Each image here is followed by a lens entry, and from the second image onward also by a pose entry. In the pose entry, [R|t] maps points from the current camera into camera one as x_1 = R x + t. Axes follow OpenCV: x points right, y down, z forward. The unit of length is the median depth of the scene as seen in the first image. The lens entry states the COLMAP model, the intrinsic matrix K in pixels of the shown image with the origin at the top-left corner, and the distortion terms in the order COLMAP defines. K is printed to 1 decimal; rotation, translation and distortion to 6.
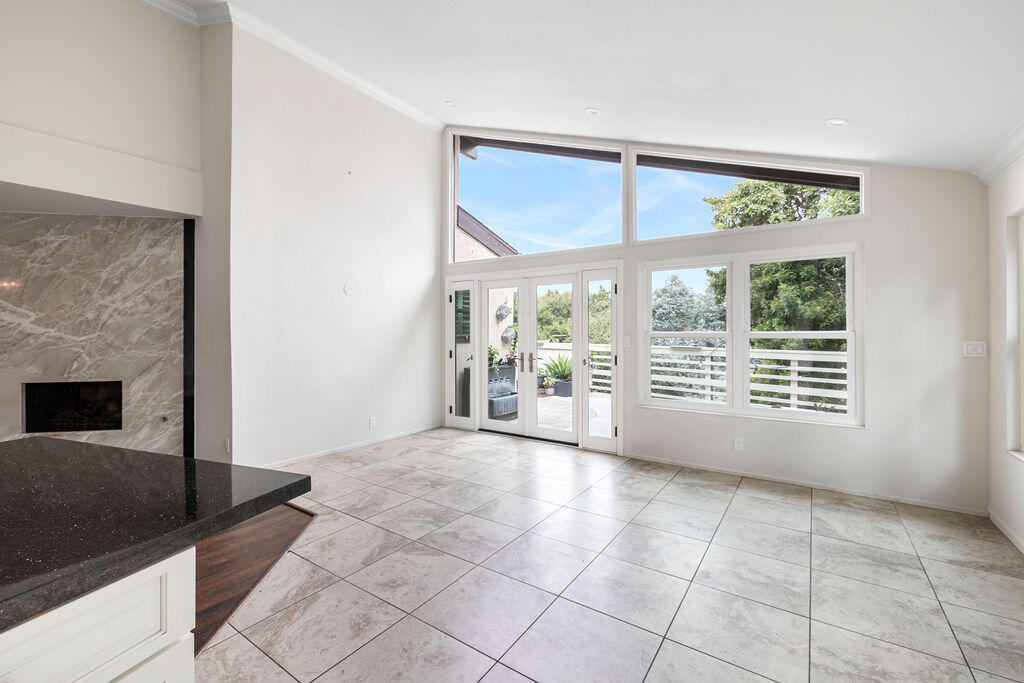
lens RADIAL K [[437.7, 0, 527.3], [0, 437.7, 330.8], [0, 0, 1]] dist [0.000955, -0.000057]
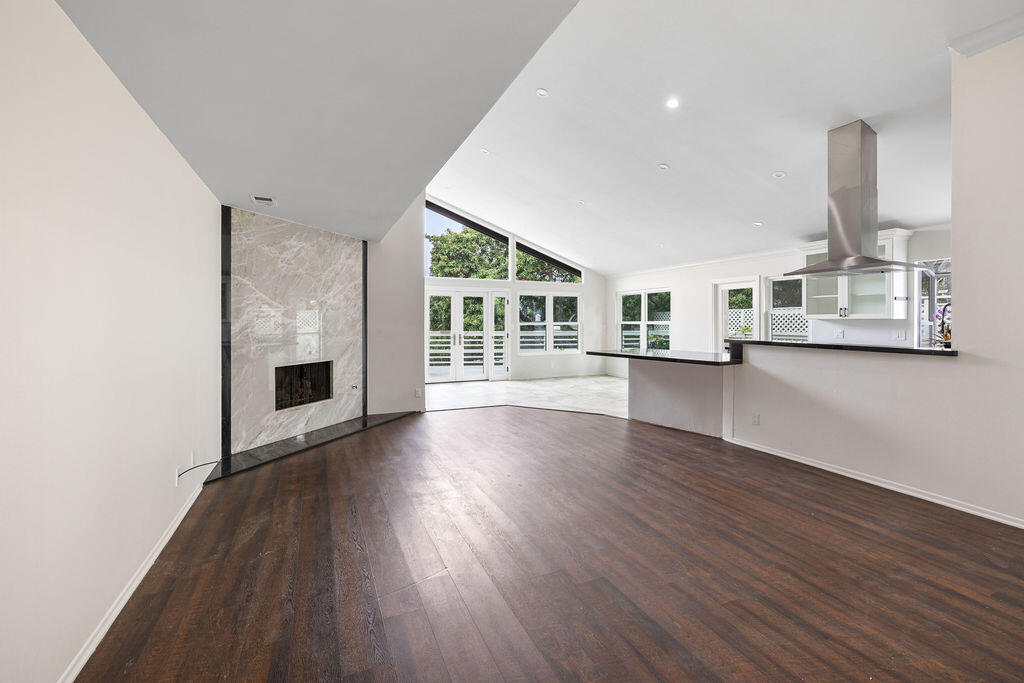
lens RADIAL K [[436.6, 0, 509.2], [0, 436.6, 319.2], [0, 0, 1]] dist [0.001143, 0.000002]
pose [[0.511969, 0.005436, 0.858986, -1.761688], [-0.001898, 0.999985, -0.005198, -0.001228], [-0.859002, 0.001031, 0.511972, -0.101440]]
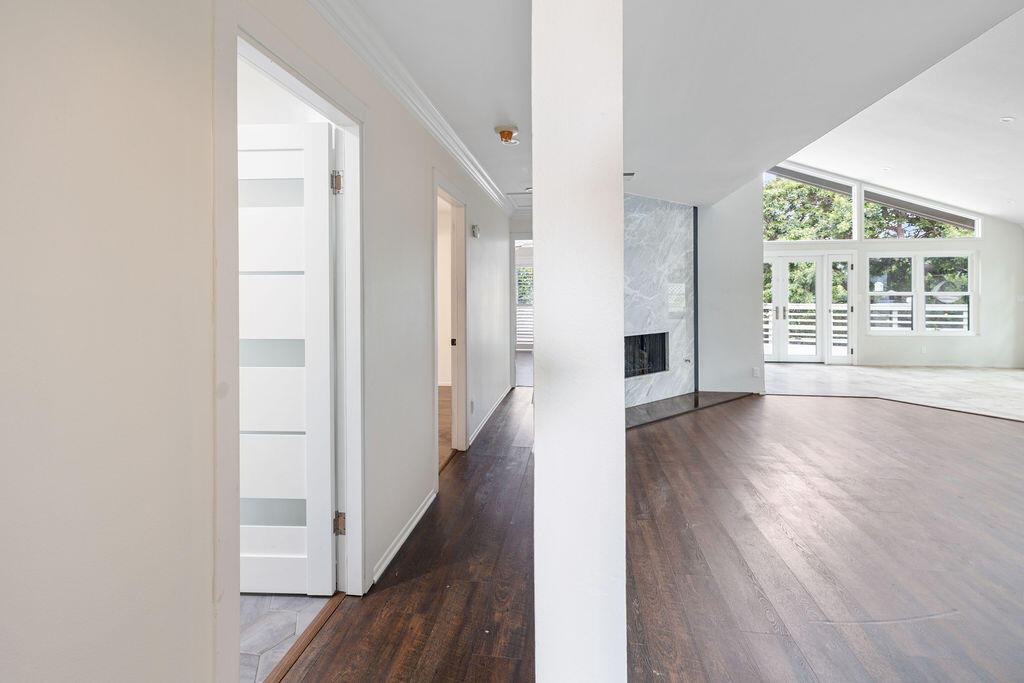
lens RADIAL K [[447.7, 0, 516.1], [0, 447.7, 293.2], [0, 0, 1]] dist [-0.001341, -0.000315]
pose [[0.889959, -0.002422, 0.456033, -1.901484], [0.001523, 0.999996, 0.002339, -0.000795], [-0.456037, -0.001387, 0.889960, 0.053979]]
